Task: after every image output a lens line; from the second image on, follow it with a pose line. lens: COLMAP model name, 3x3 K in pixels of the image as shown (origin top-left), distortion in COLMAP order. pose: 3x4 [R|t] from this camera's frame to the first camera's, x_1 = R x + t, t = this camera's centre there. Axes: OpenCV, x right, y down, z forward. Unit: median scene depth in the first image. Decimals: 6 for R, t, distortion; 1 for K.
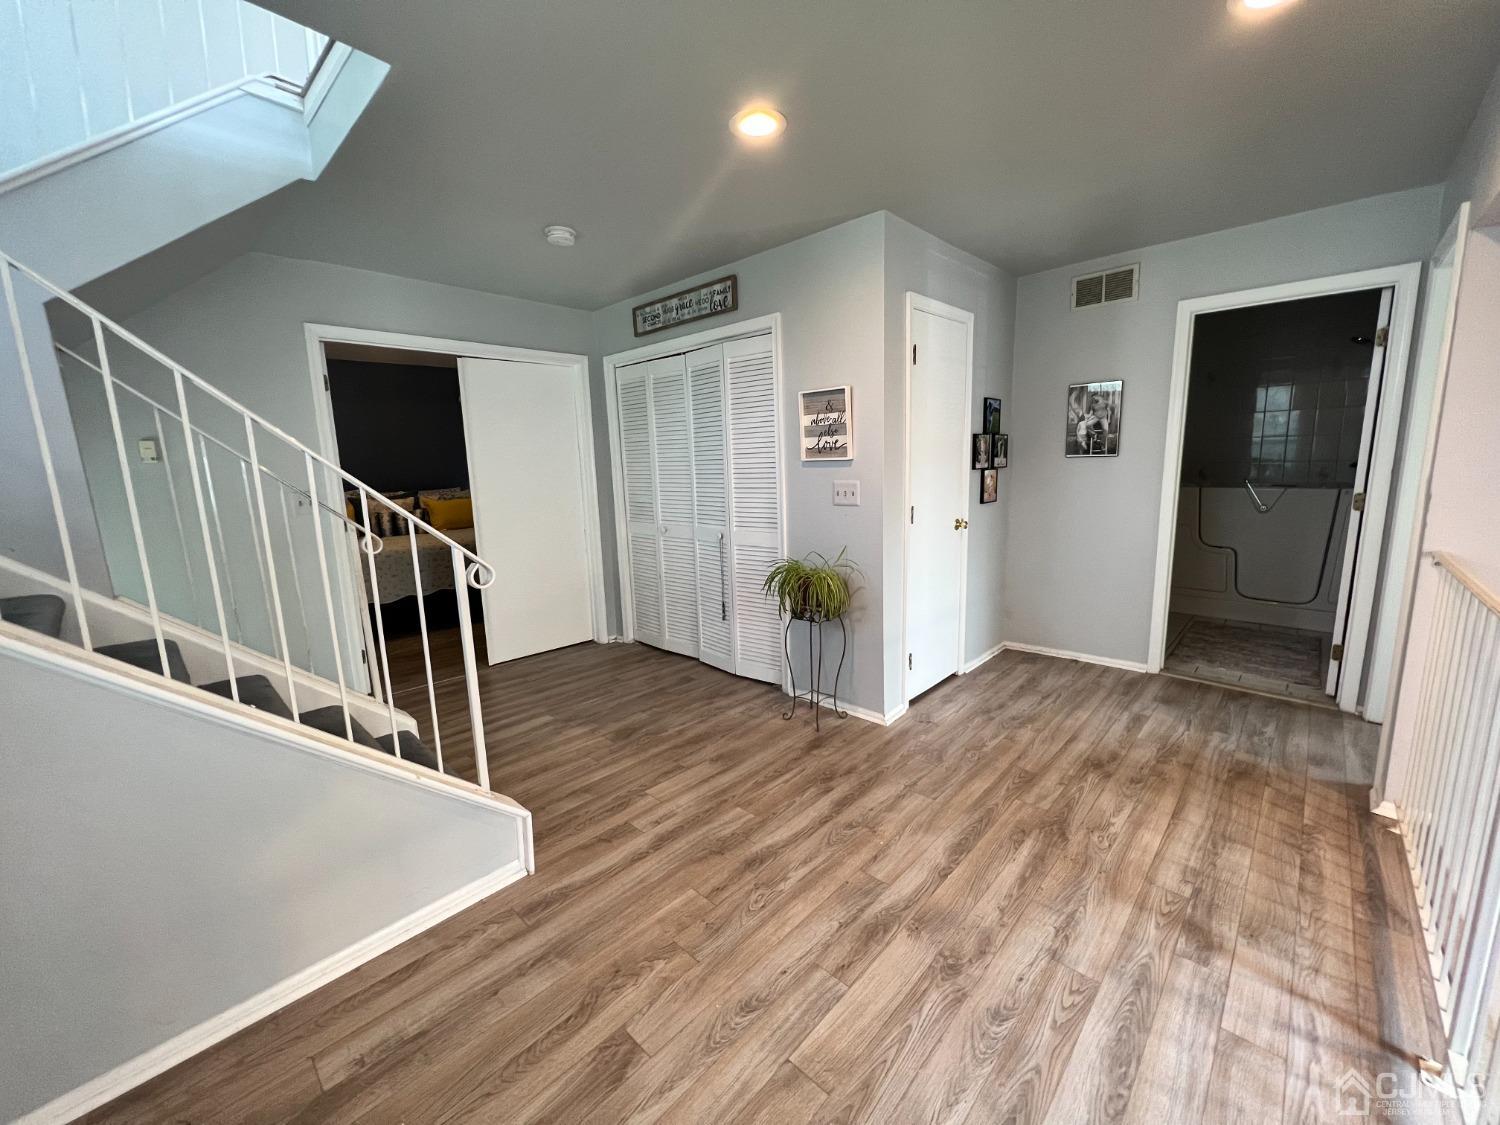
lens RADIAL K [[596.8, 0, 745.5], [0, 596.8, 565.0], [0, 0, 1]] dist [-0.000697, 0.000652]
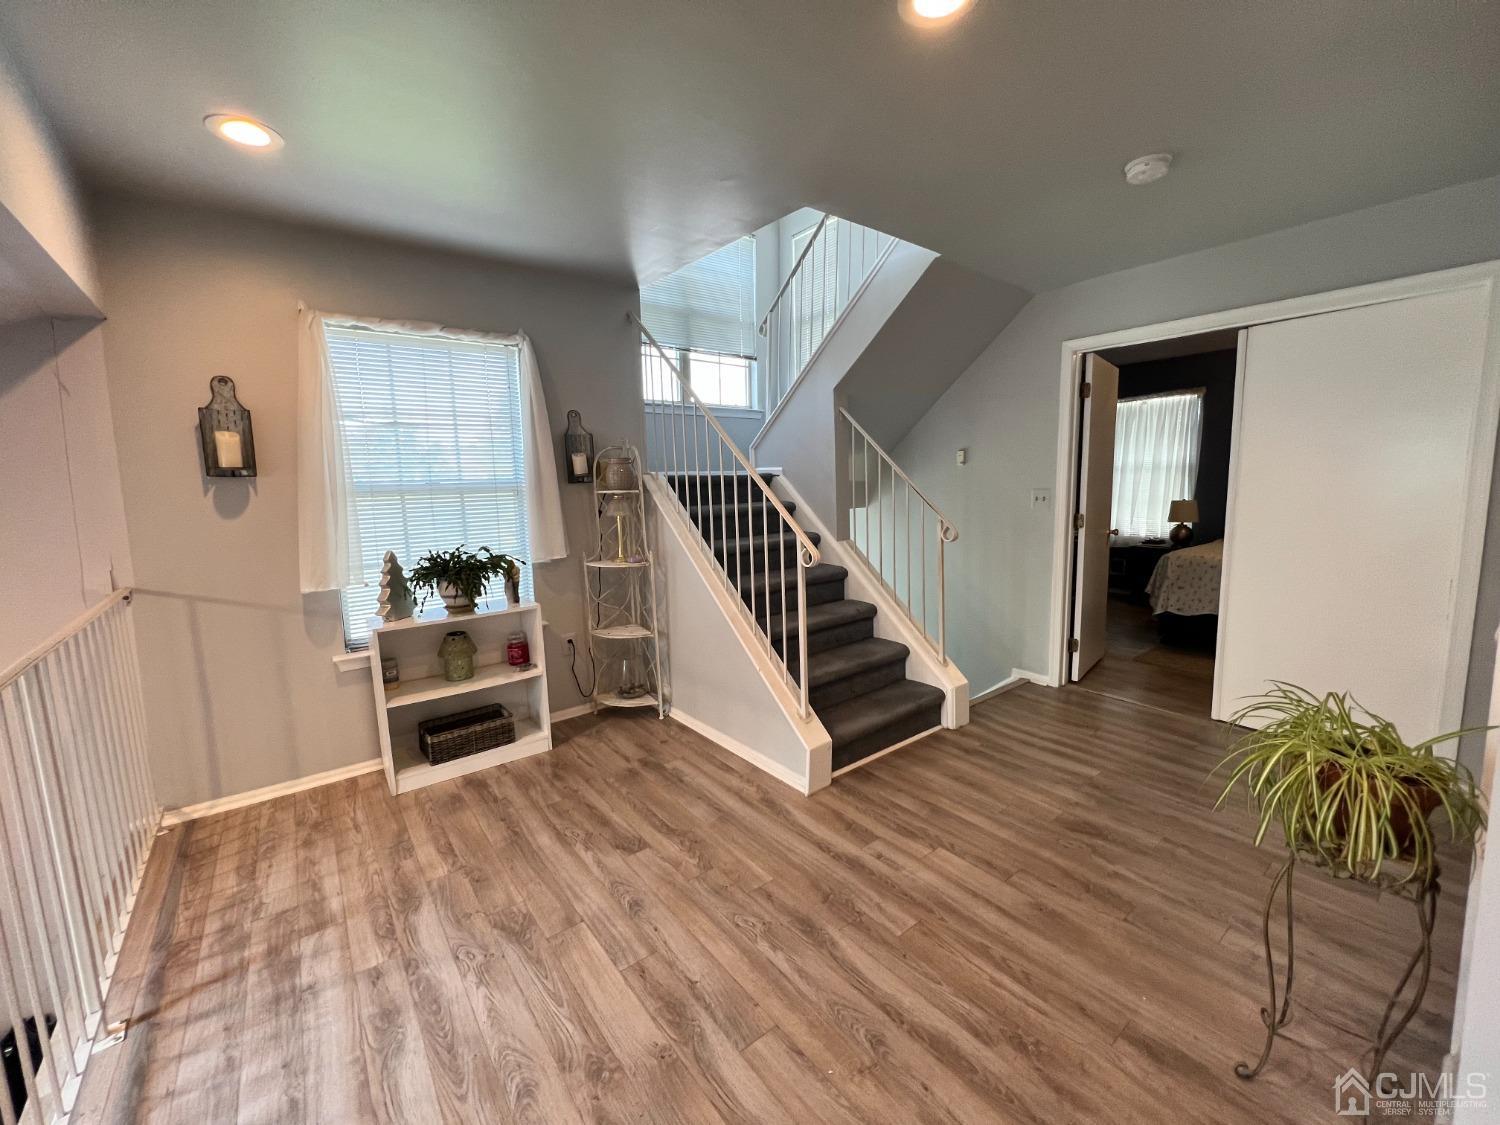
lens RADIAL K [[596.8, 0, 745.4], [0, 596.8, 557.4], [0, 0, 1]] dist [-0.000697, 0.000652]
pose [[-0.144550, 0.158430, -0.976732, 0.860828], [-0.147125, 0.972685, 0.179548, -0.194457], [0.978499, 0.169655, -0.117293, 0.979834]]
